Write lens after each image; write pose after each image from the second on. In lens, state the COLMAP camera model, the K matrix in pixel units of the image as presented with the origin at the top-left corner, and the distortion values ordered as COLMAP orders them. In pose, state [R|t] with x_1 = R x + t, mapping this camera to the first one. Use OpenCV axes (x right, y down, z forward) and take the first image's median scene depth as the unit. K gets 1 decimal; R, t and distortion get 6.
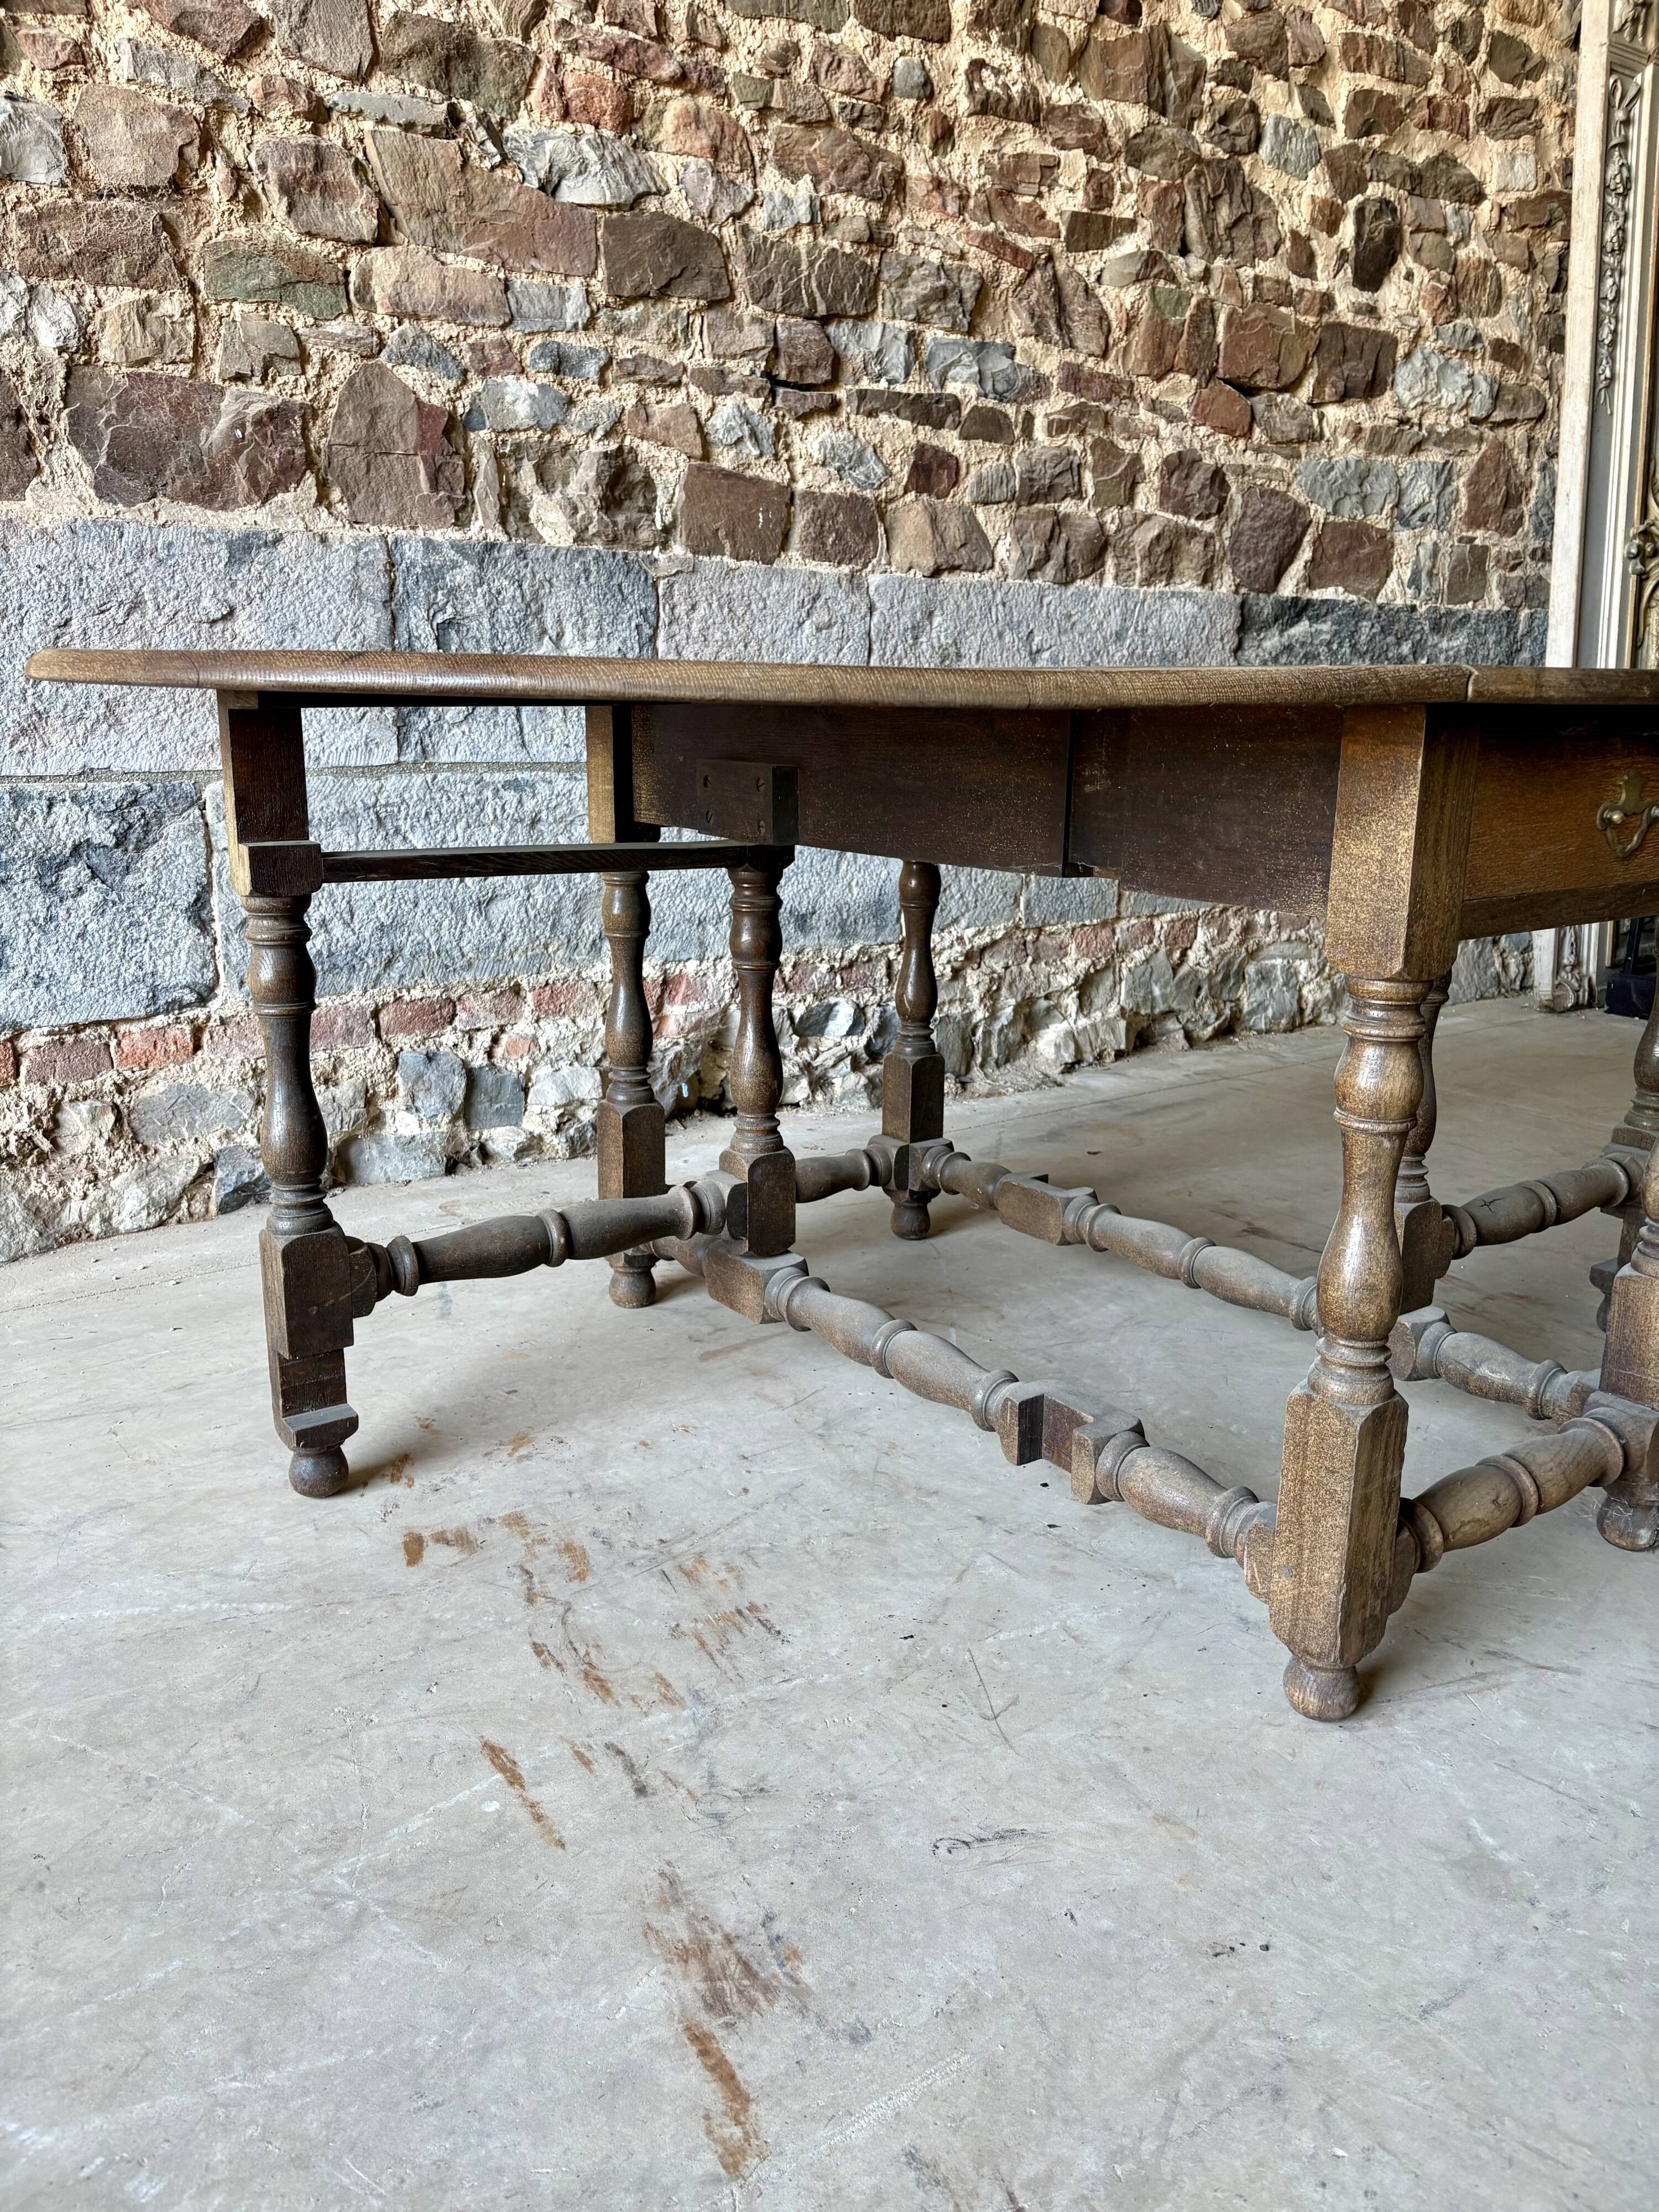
lens RADIAL K [[1688.4, 0, 838.9], [0, 1688.4, 1124.5], [0, 0, 1]] dist [-0.005738, 0.042638]
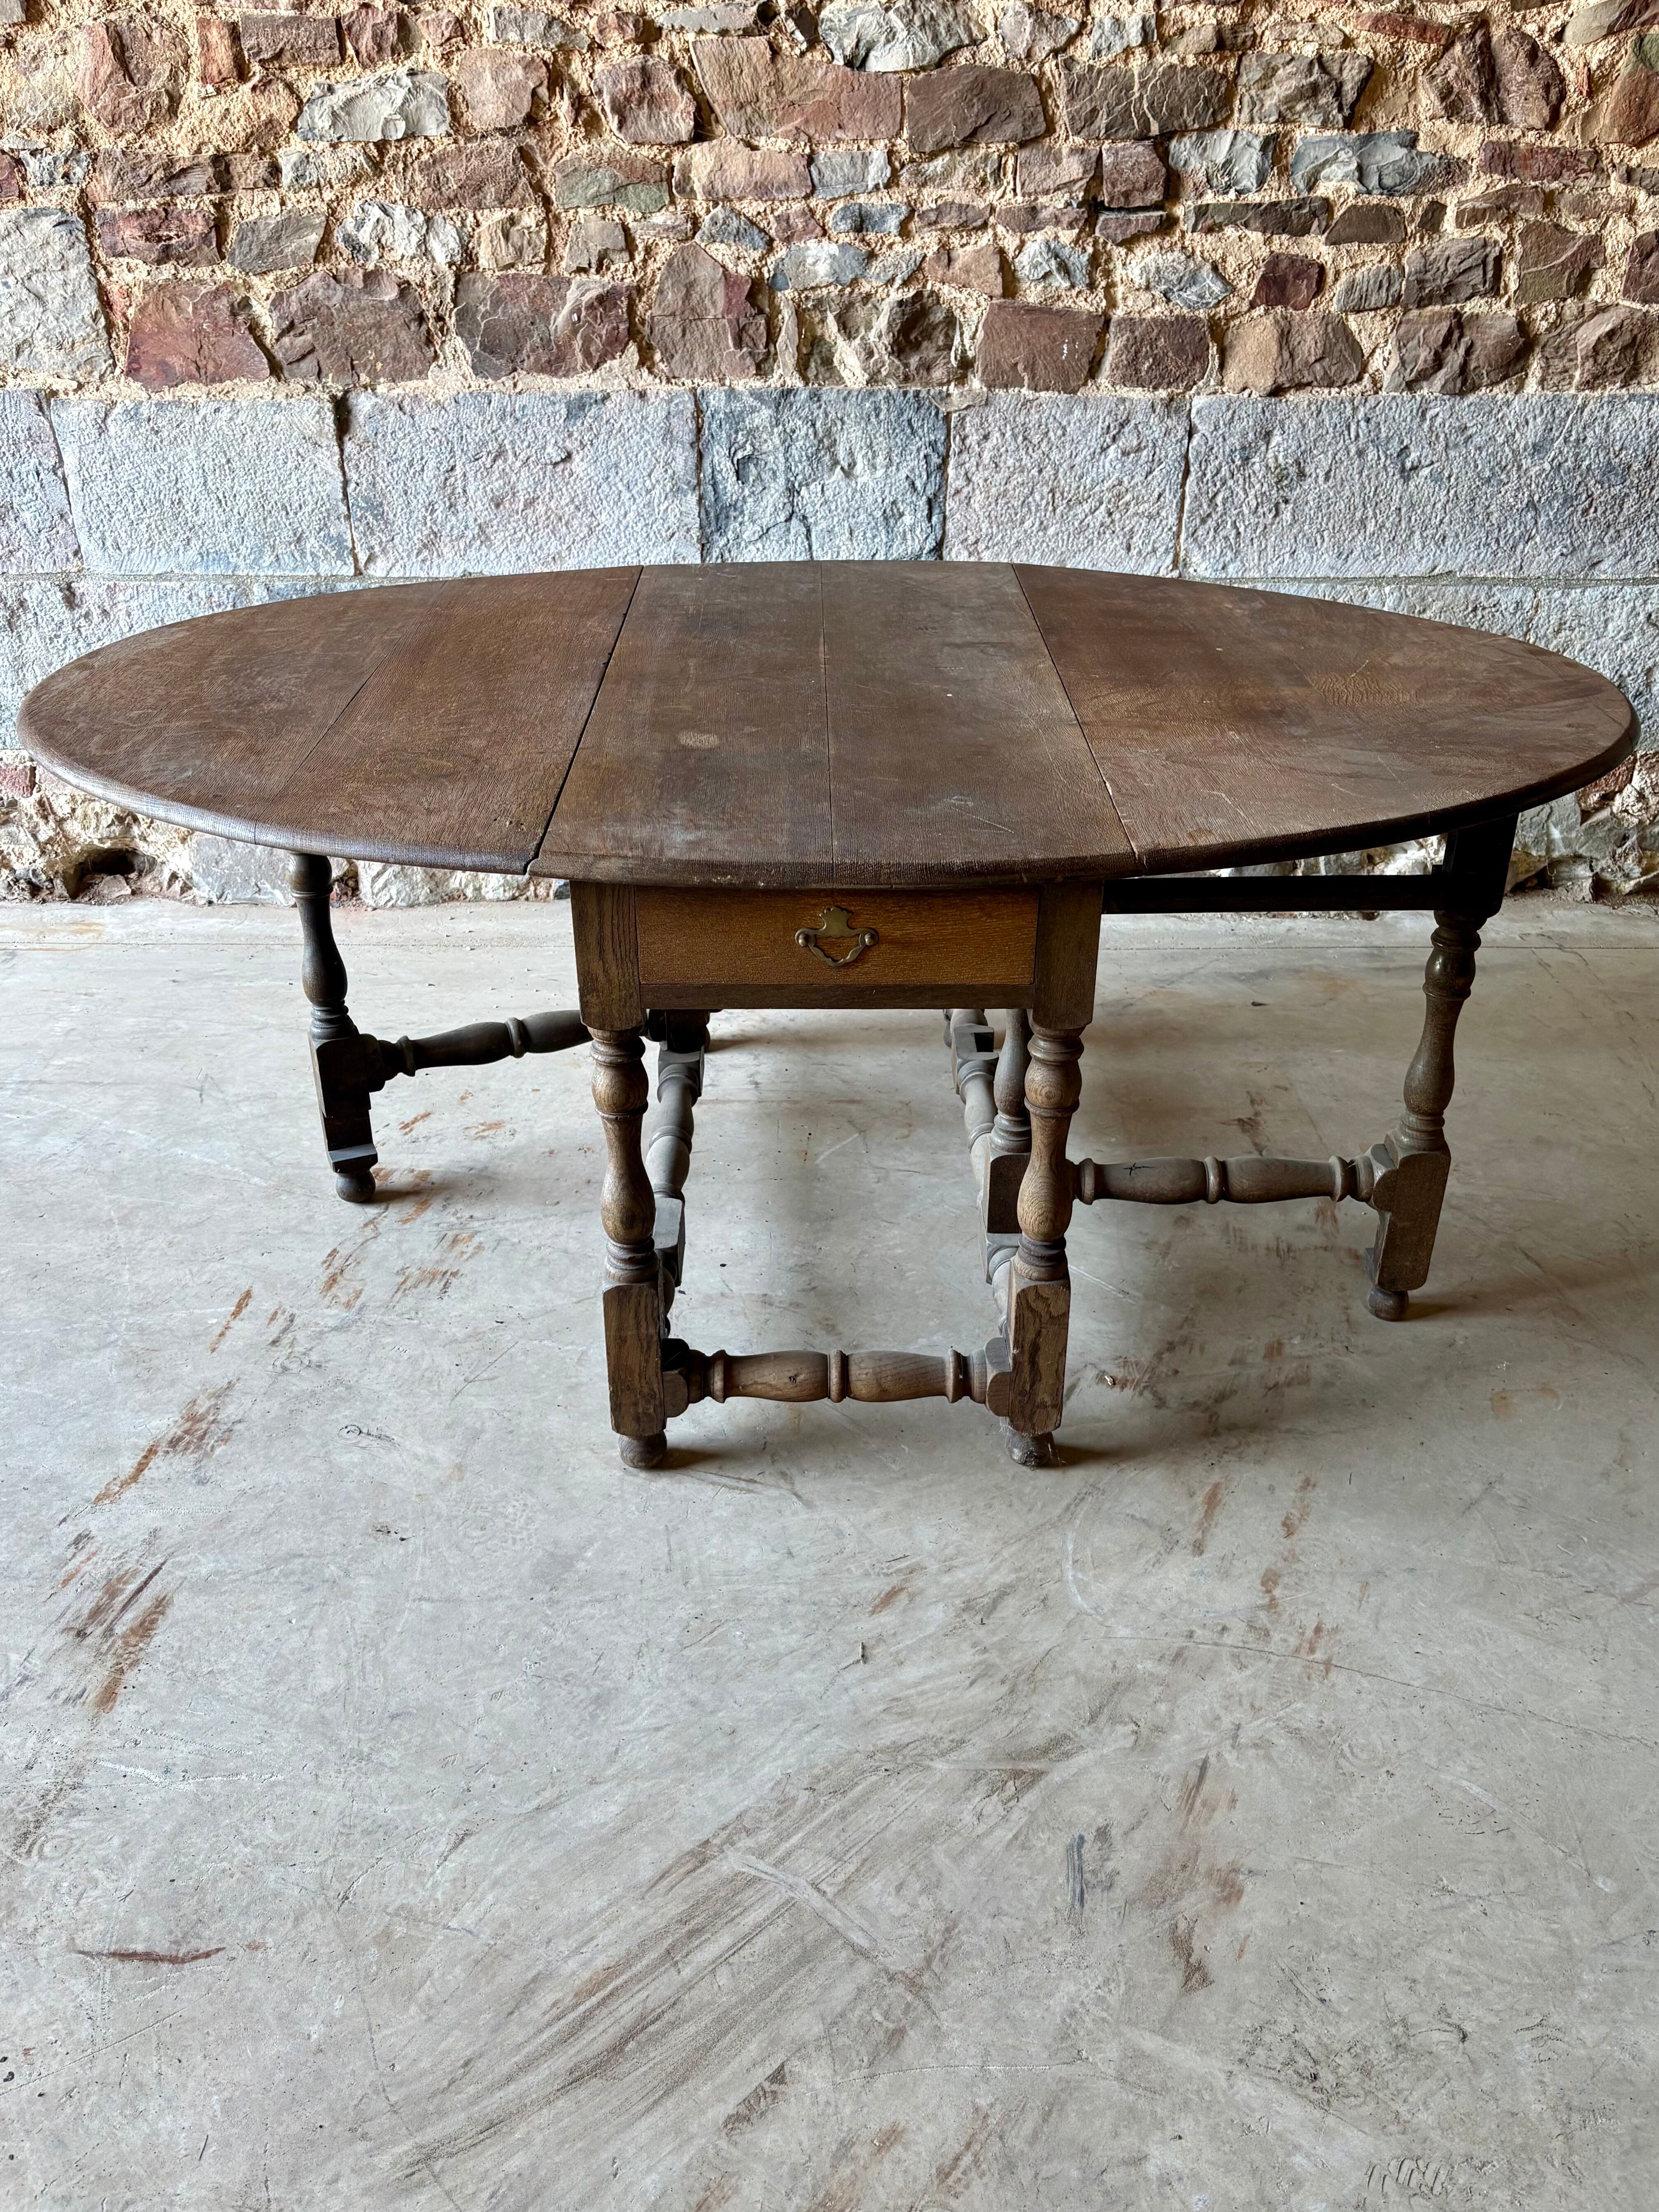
lens RADIAL K [[1803.3, 0, 826.2], [0, 1803.3, 1124.2], [0, 0, 1]] dist [-0.034474, 0.112892]
pose [[0.796871, 0.285523, -0.532422, 0.616571], [-0.144556, 0.945787, 0.290843, -0.220600], [0.586601, -0.154800, 0.794944, -0.066231]]
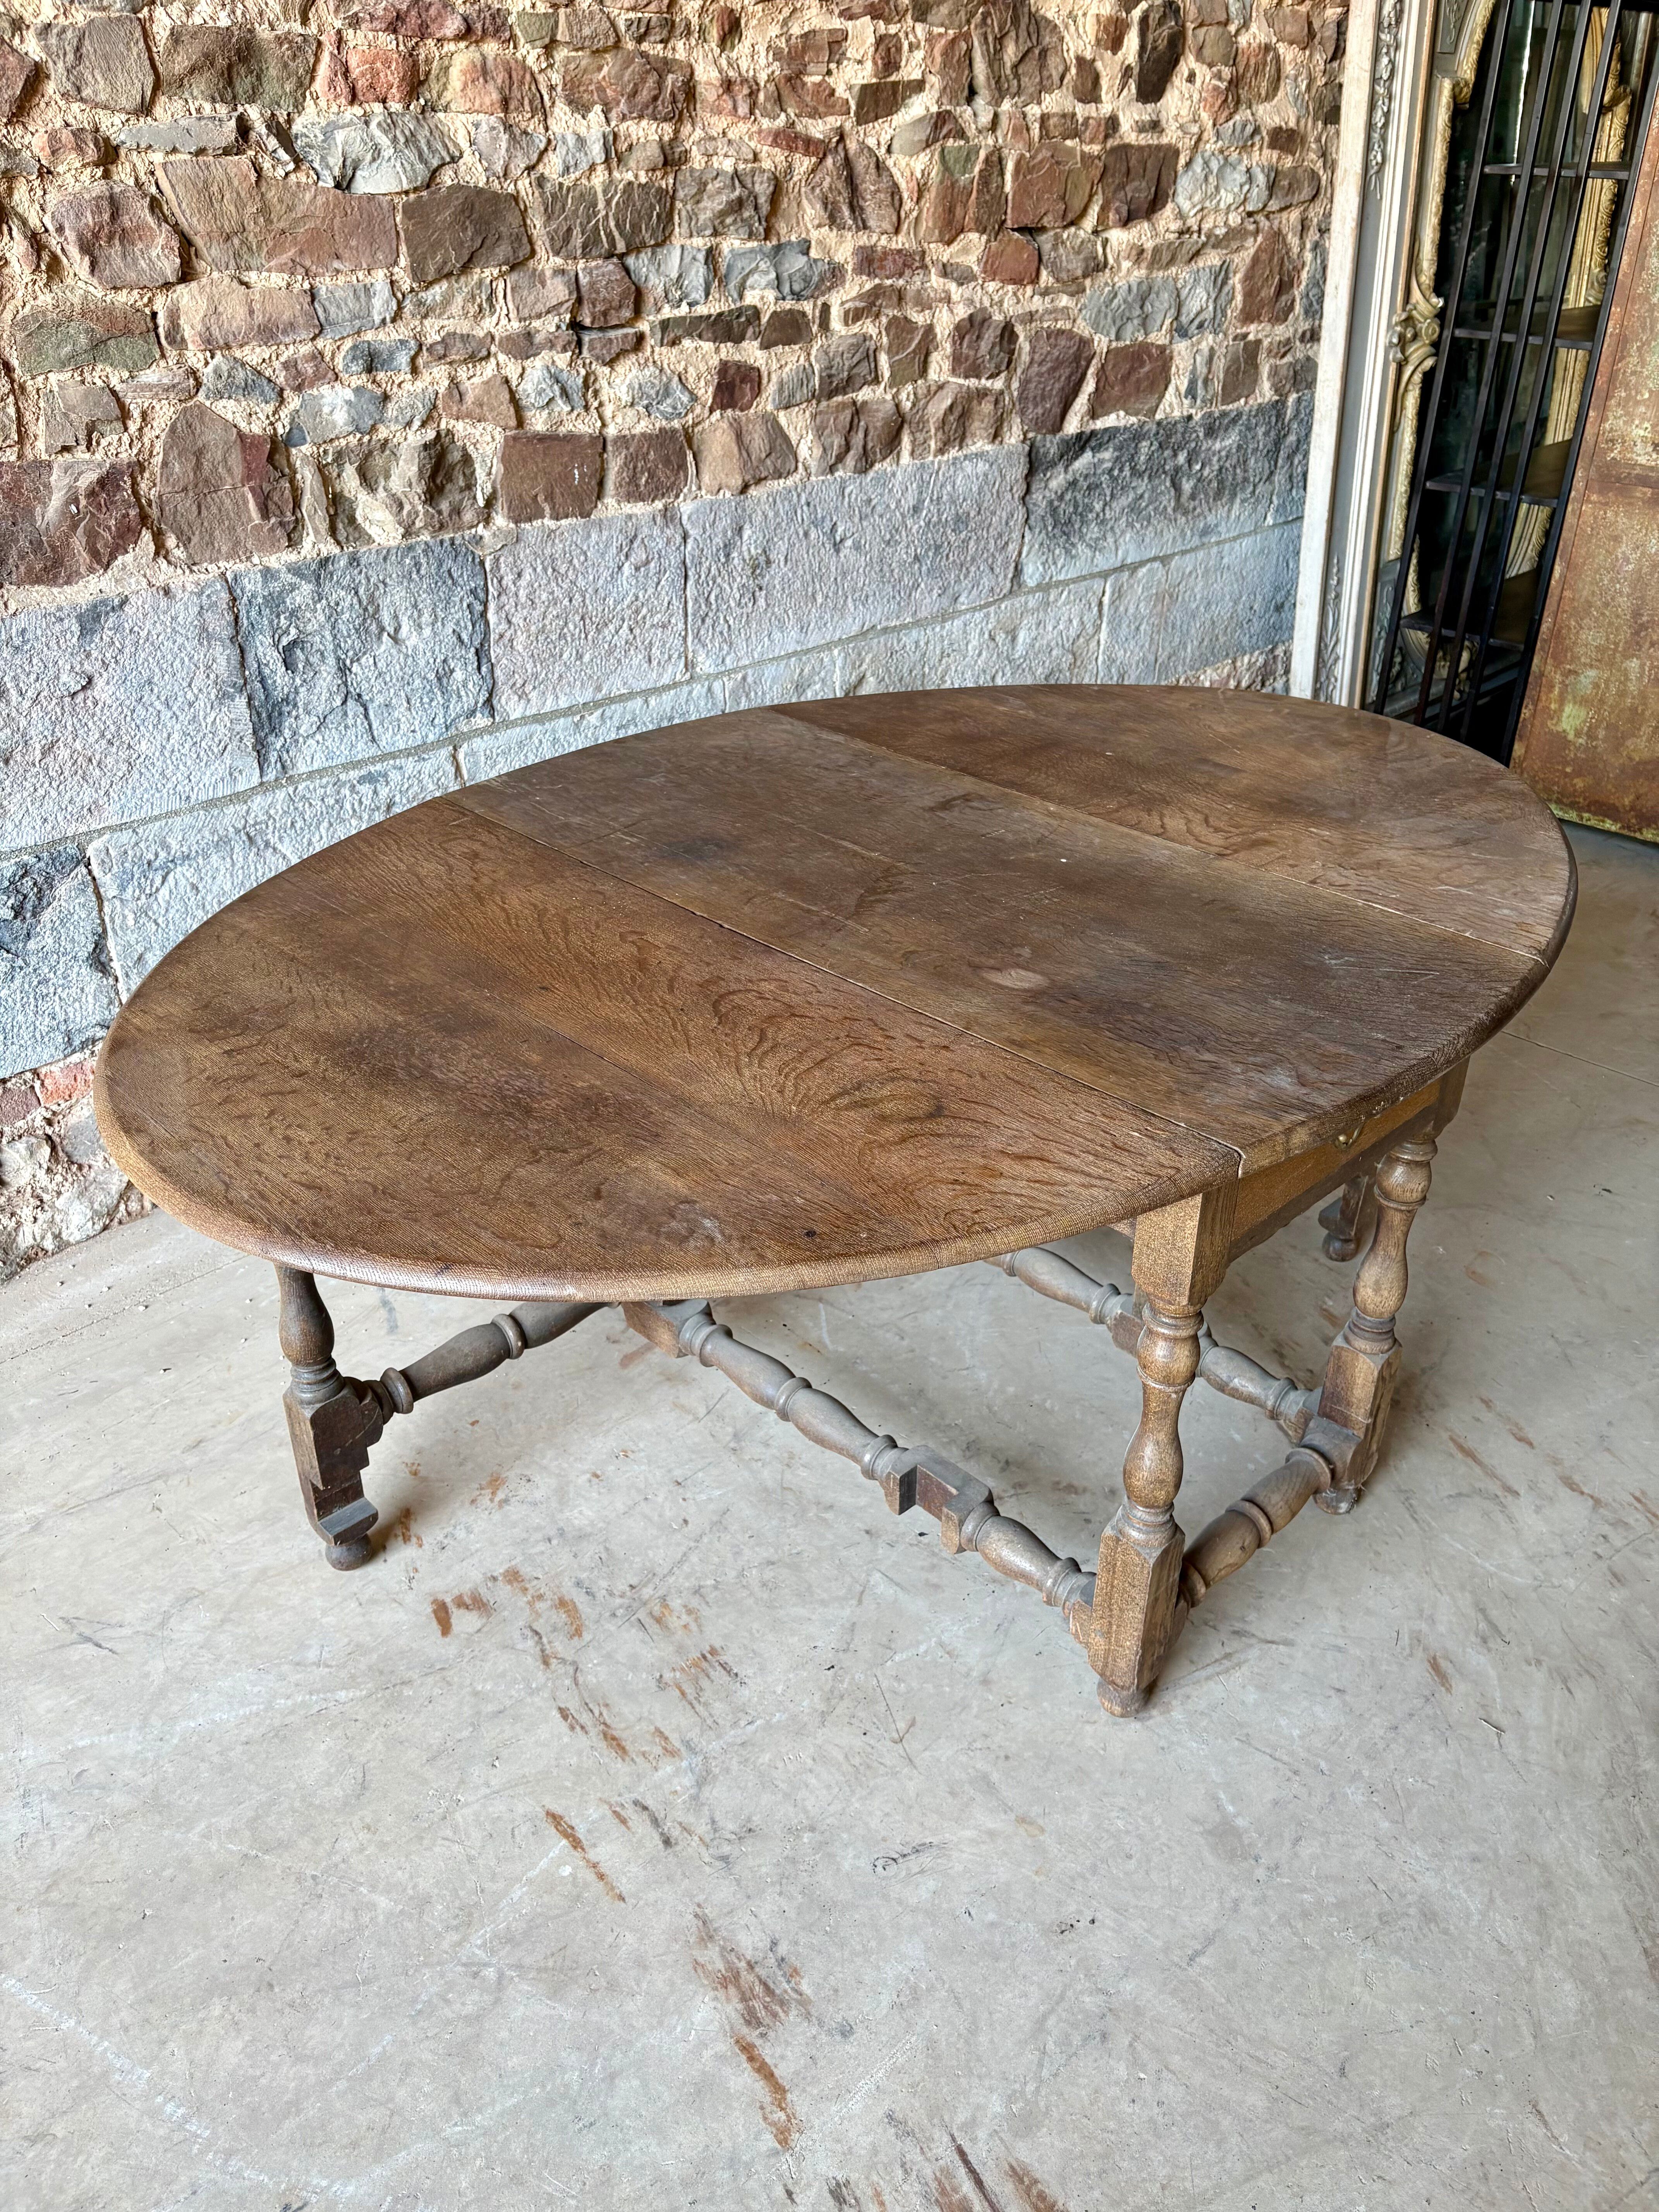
lens RADIAL K [[1682.0, 0, 829.9], [0, 1682.0, 1129.3], [0, 0, 1]] dist [0.016413, -0.008203]
pose [[0.990008, -0.076381, 0.118534, -0.049043], [0.040431, 0.959056, 0.280315, -0.277694], [-0.135091, -0.272722, 0.952561, -0.105780]]
